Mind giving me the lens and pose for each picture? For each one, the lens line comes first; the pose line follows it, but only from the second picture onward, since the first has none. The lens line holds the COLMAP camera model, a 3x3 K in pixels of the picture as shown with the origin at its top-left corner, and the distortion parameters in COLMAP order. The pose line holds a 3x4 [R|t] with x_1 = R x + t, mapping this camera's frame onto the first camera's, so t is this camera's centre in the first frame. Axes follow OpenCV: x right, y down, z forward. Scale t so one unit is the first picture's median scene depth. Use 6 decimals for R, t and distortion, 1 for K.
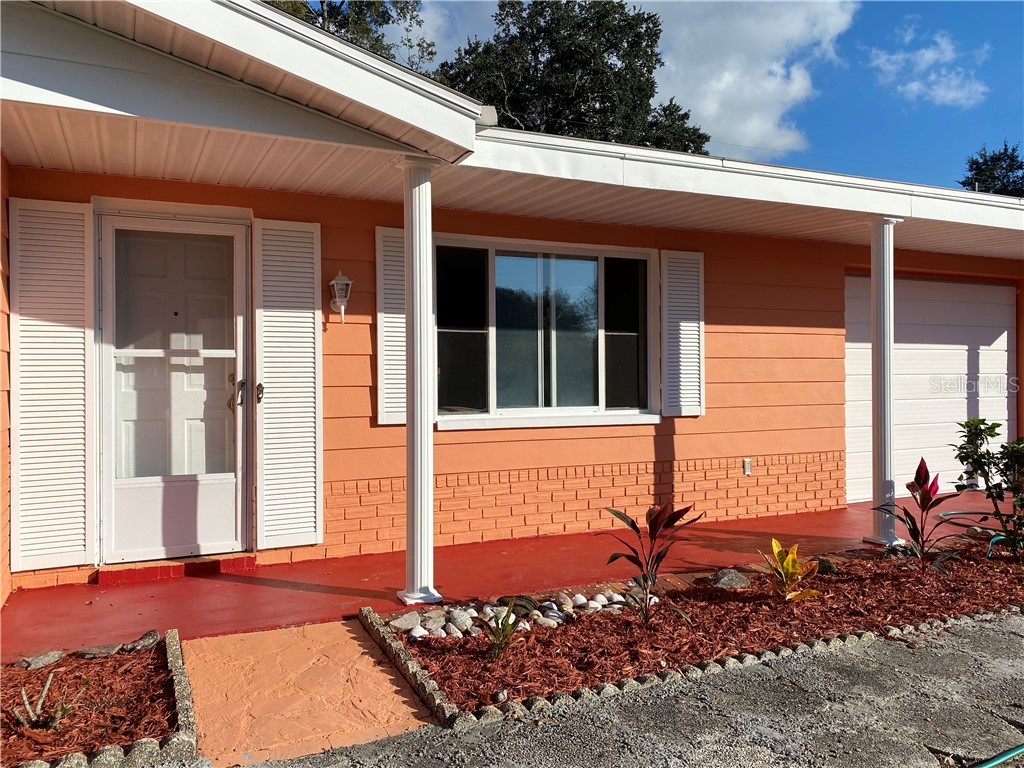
lens RADIAL K [[816.3, 0, 512.4], [0, 816.3, 383.6], [0, 0, 1]] dist [0.000445, 0.047826]
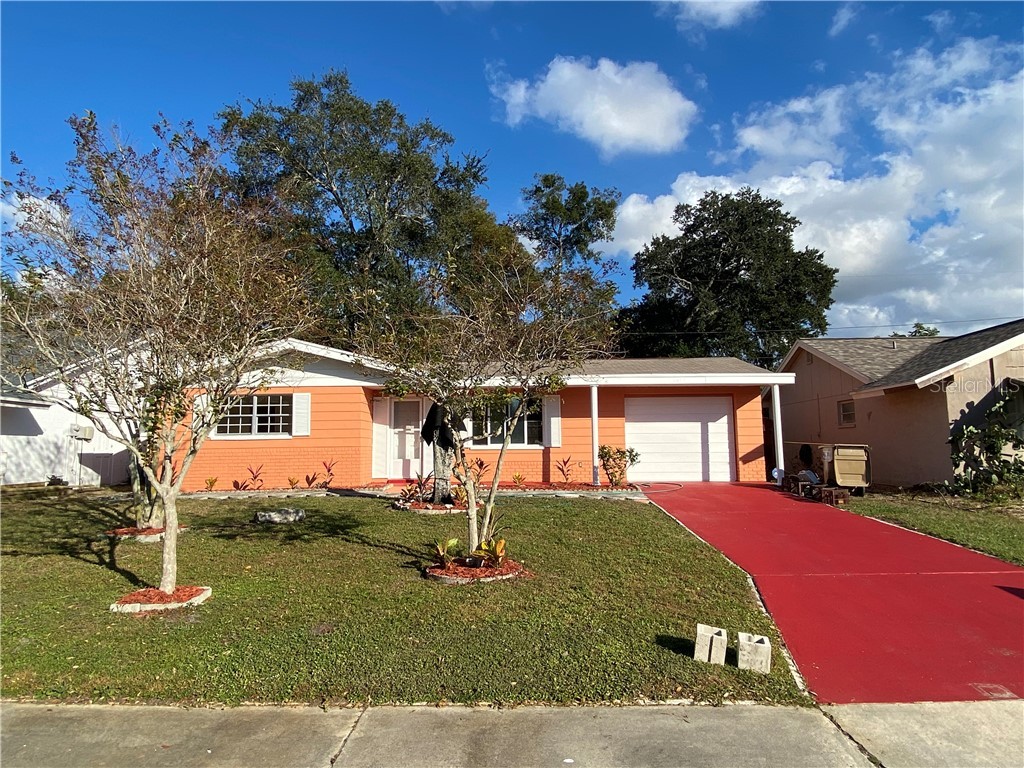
lens RADIAL K [[620.2, 0, 512.0], [0, 620.2, 384.0], [0, 0, 1]] dist [-0.001499, -0.000181]
pose [[0.902812, -0.044202, -0.427758, 1.134489], [0.002268, 0.995179, -0.098049, 0.032662], [0.430030, 0.087550, 0.898560, -1.297458]]
